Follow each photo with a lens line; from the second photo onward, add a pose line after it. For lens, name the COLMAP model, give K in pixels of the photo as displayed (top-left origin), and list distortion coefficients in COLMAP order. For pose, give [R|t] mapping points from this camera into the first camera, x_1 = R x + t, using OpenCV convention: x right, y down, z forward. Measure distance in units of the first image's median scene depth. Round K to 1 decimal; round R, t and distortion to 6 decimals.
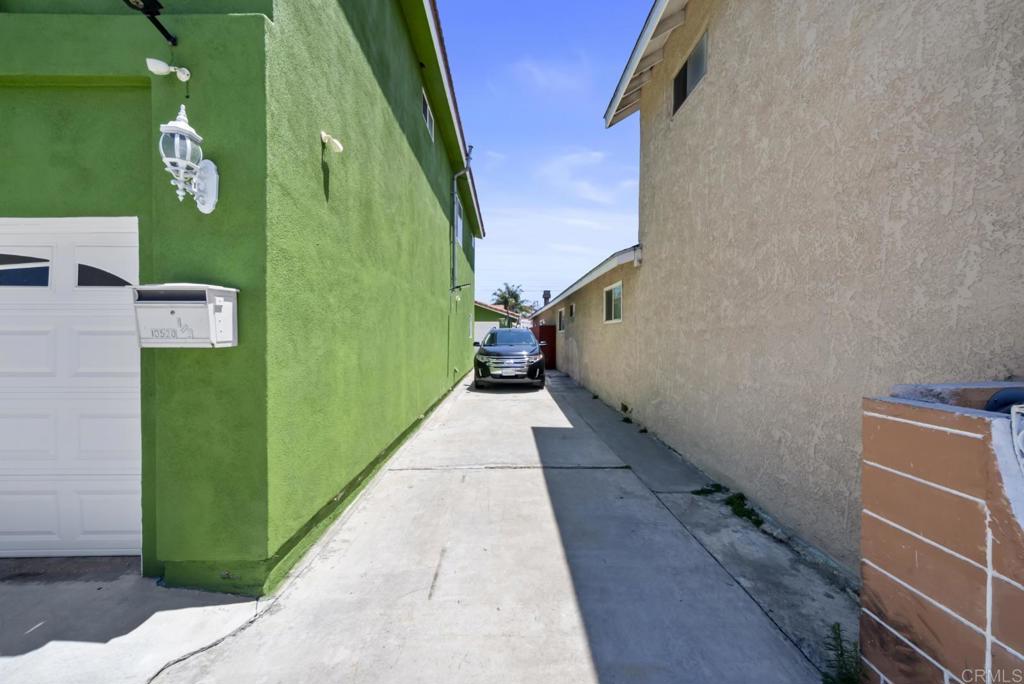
lens RADIAL K [[357.6, 0, 512.0], [0, 357.6, 342.0], [0, 0, 1]] dist [-0.000989, -0.000088]
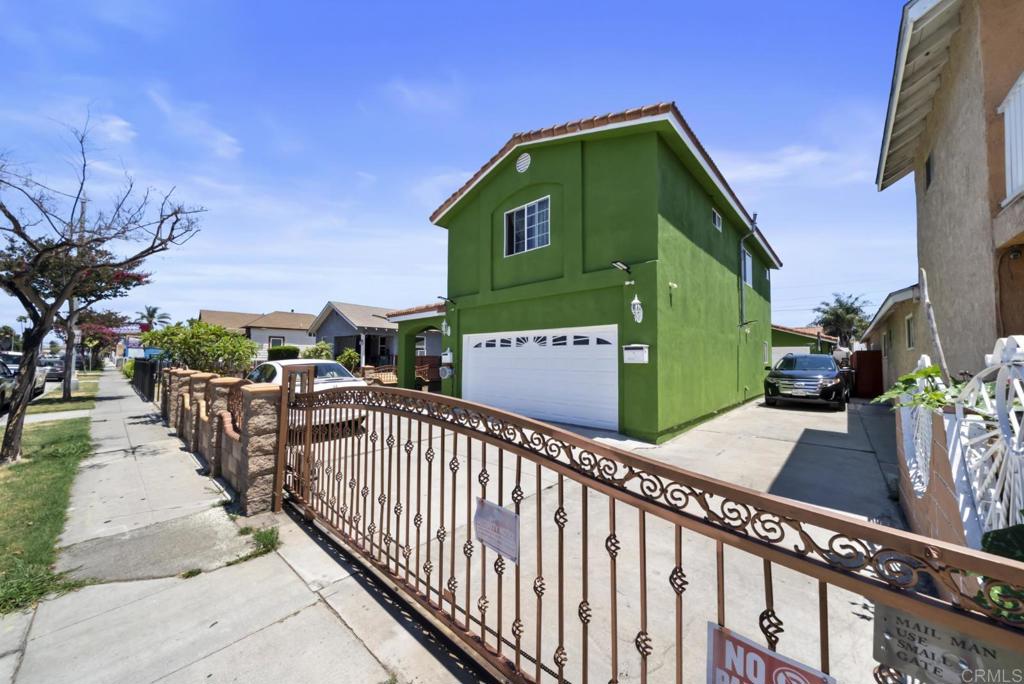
lens RADIAL K [[357.6, 0, 512.0], [0, 357.6, 342.0], [0, 0, 1]] dist [-0.000989, -0.000088]
pose [[0.717369, -0.029652, -0.696062, 0.264449], [-0.019070, 0.997884, -0.062163, 0.020303], [0.696432, 0.057868, 0.715286, -0.965221]]
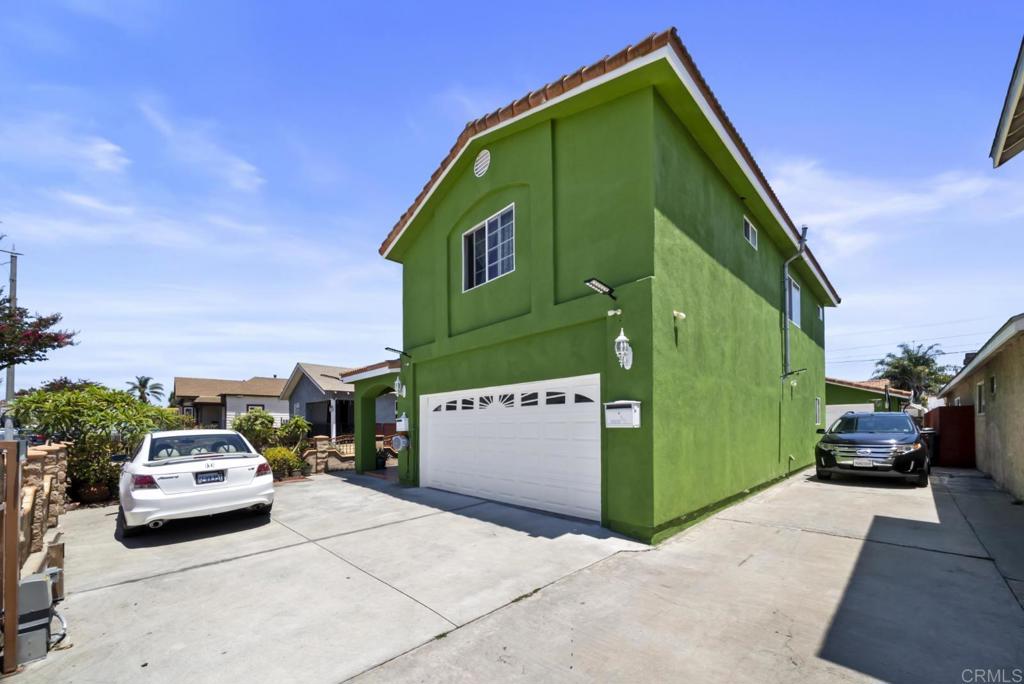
lens RADIAL K [[380.3, 0, 512.1], [0, 380.3, 421.8], [0, 0, 1]] dist [-0.001711, -0.000165]
pose [[0.673810, -0.015307, -0.738746, 0.196359], [-0.002756, 0.999726, -0.023228, 0.015467], [0.738899, 0.017687, 0.673584, -0.528539]]
